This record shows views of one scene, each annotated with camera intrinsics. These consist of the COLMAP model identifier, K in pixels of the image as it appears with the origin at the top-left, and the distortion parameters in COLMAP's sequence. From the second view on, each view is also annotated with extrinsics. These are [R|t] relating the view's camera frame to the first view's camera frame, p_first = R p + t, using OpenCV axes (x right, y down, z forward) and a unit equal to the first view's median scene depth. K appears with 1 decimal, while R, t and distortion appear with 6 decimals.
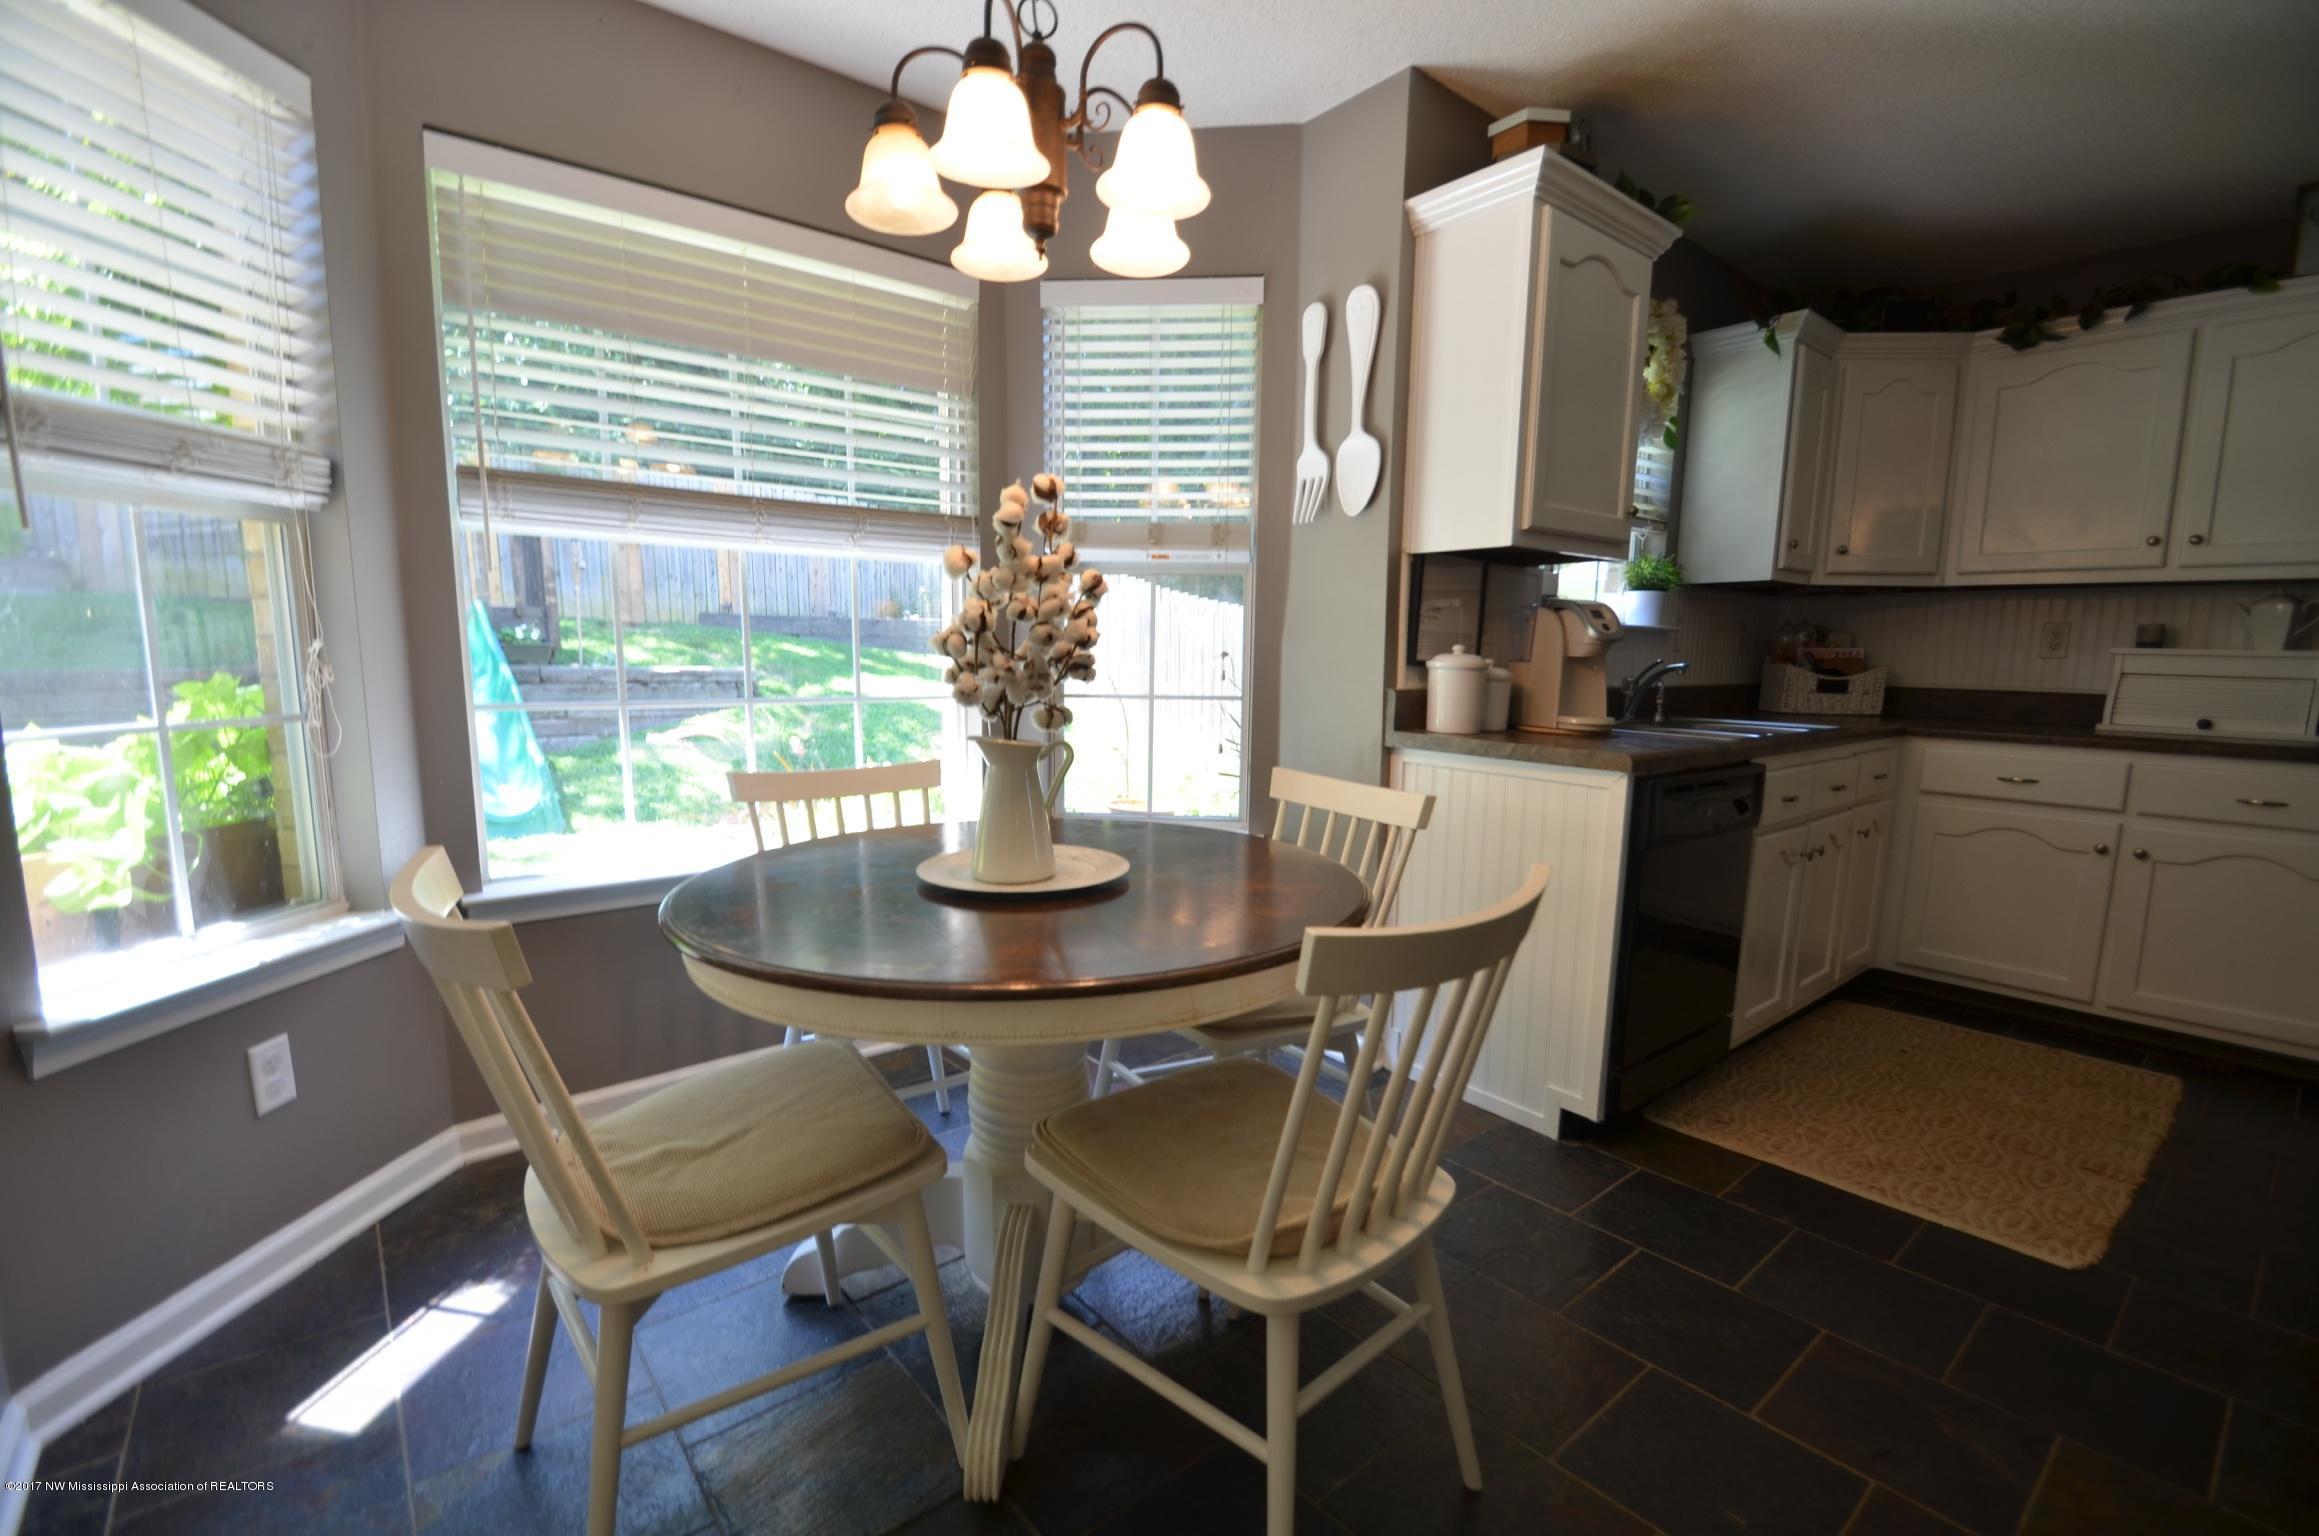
lens RADIAL K [[1010.1, 0, 1159.5], [0, 1010.1, 768.0], [0, 0, 1]] dist [-0.000508, -0.000068]
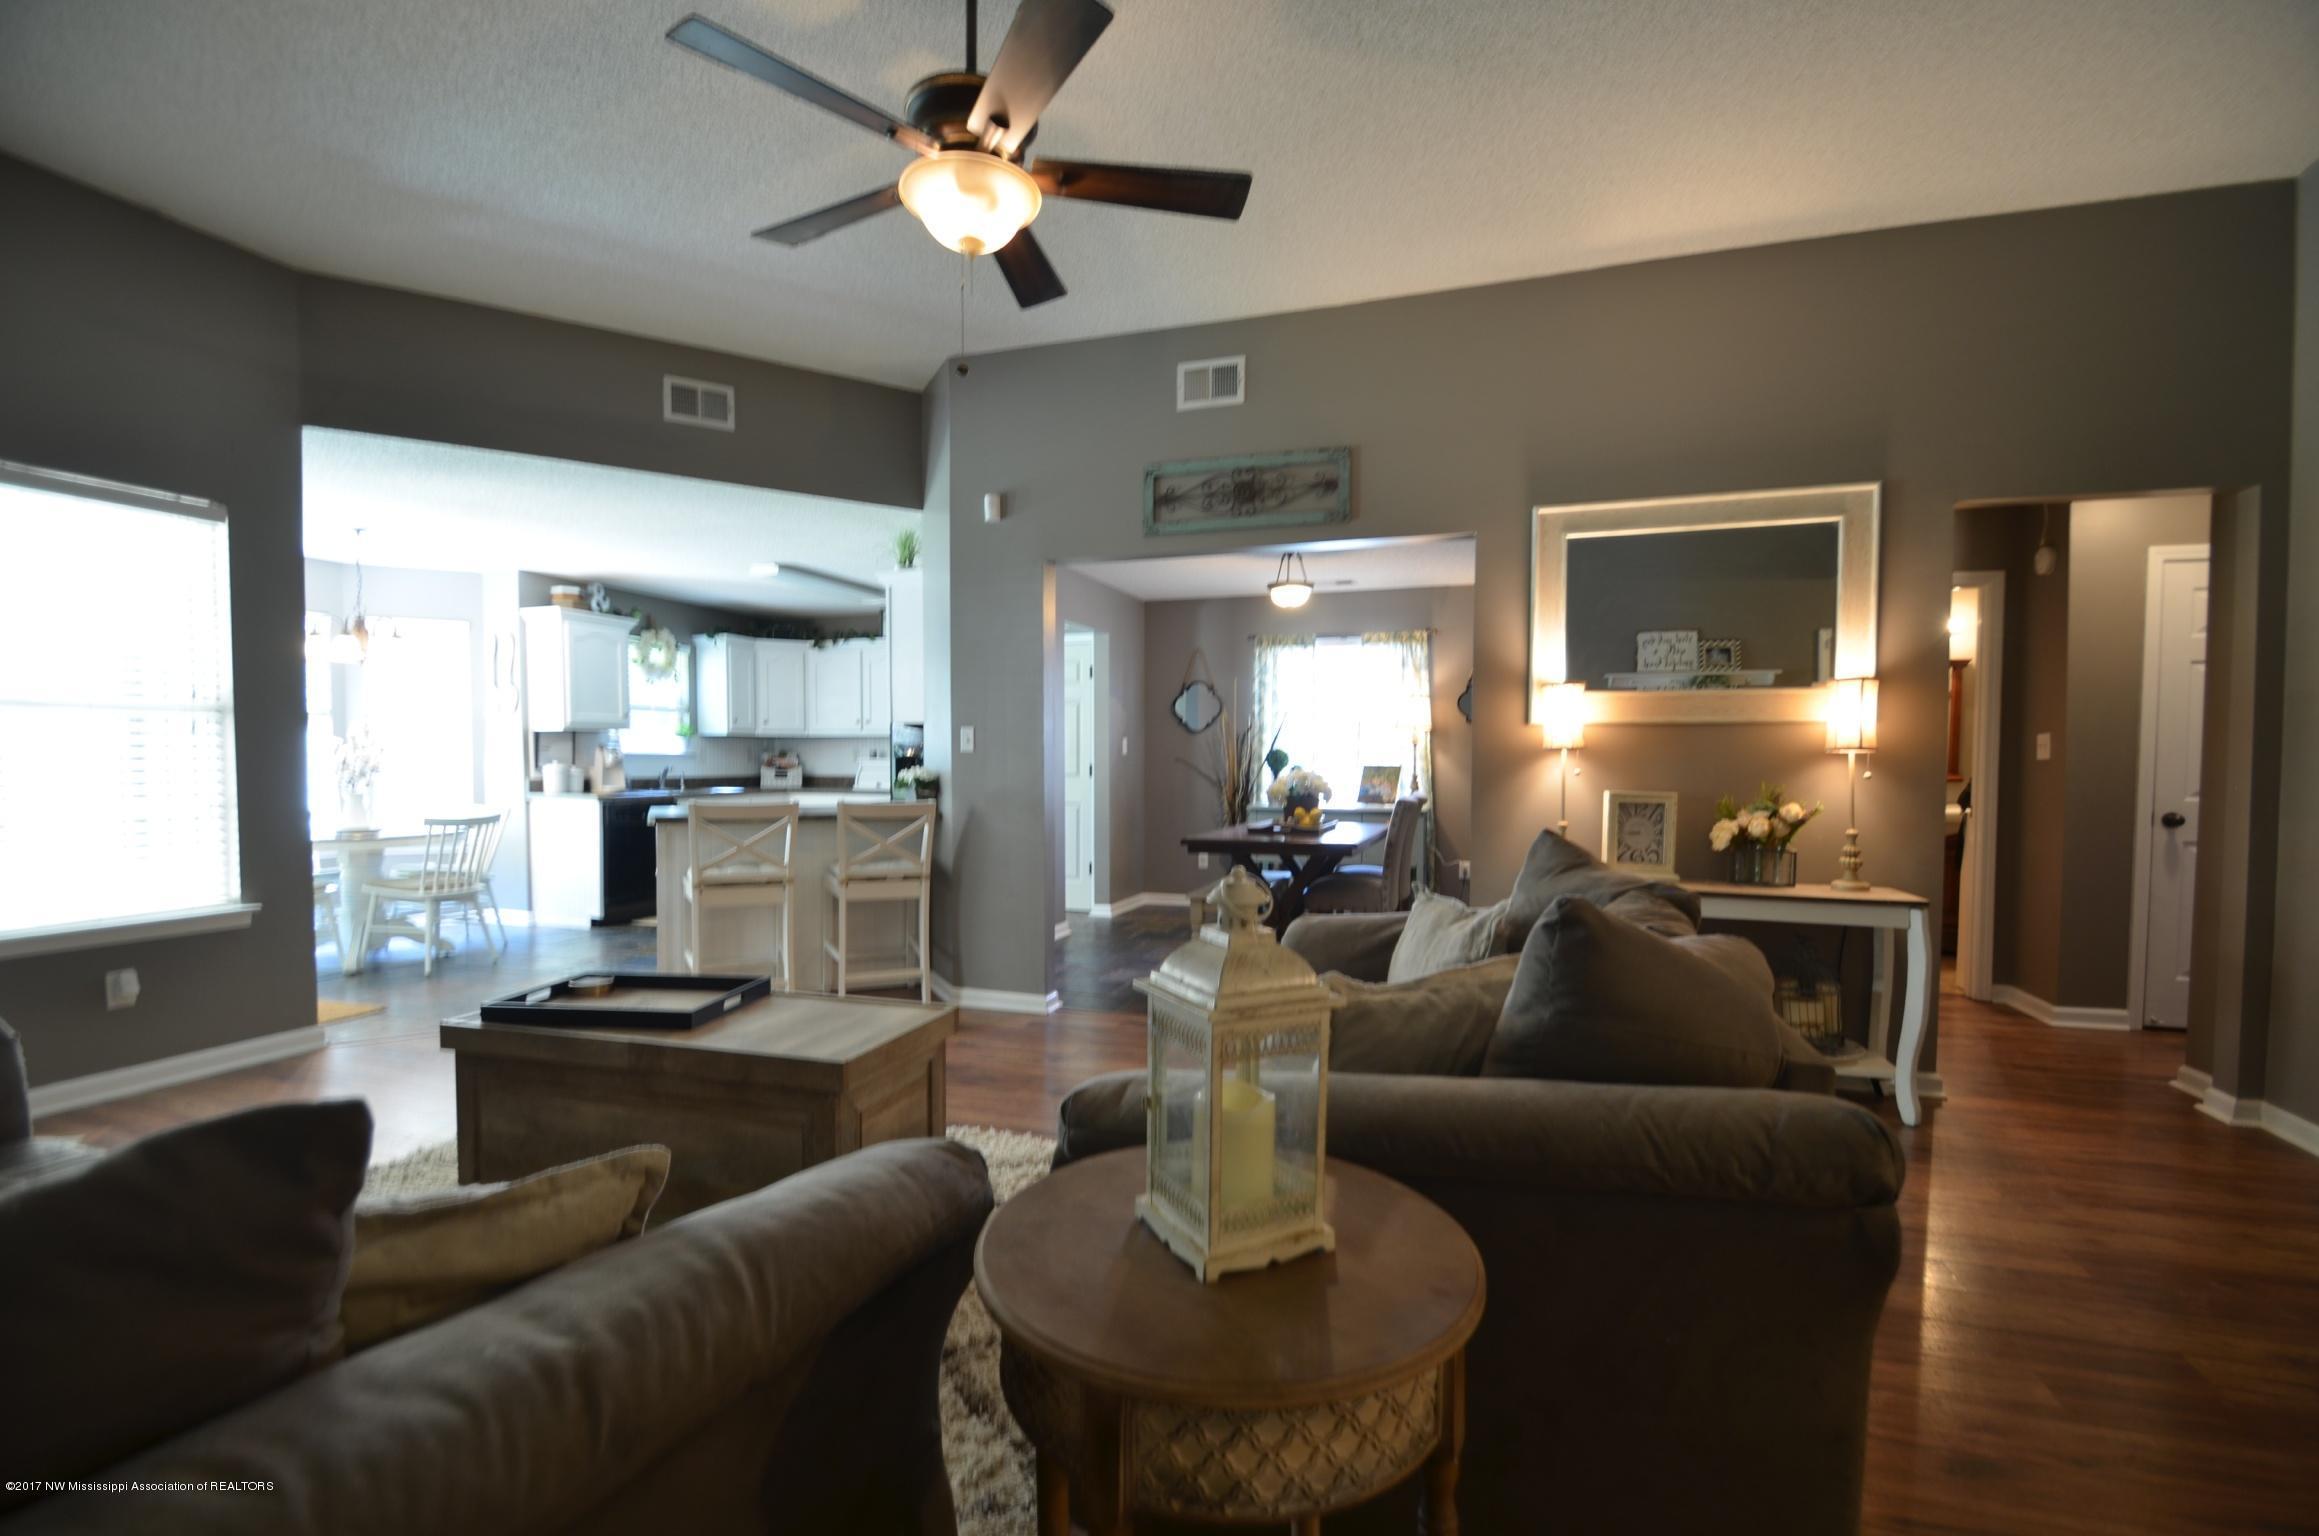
lens RADIAL K [[1010.1, 0, 1159.5], [0, 1010.1, 768.0], [0, 0, 1]] dist [-0.000508, -0.000068]
pose [[0.846112, -0.021824, 0.532559, 0.193121], [0.083489, 0.992254, -0.091984, 0.249042], [-0.526426, 0.122292, 0.841380, -1.876908]]
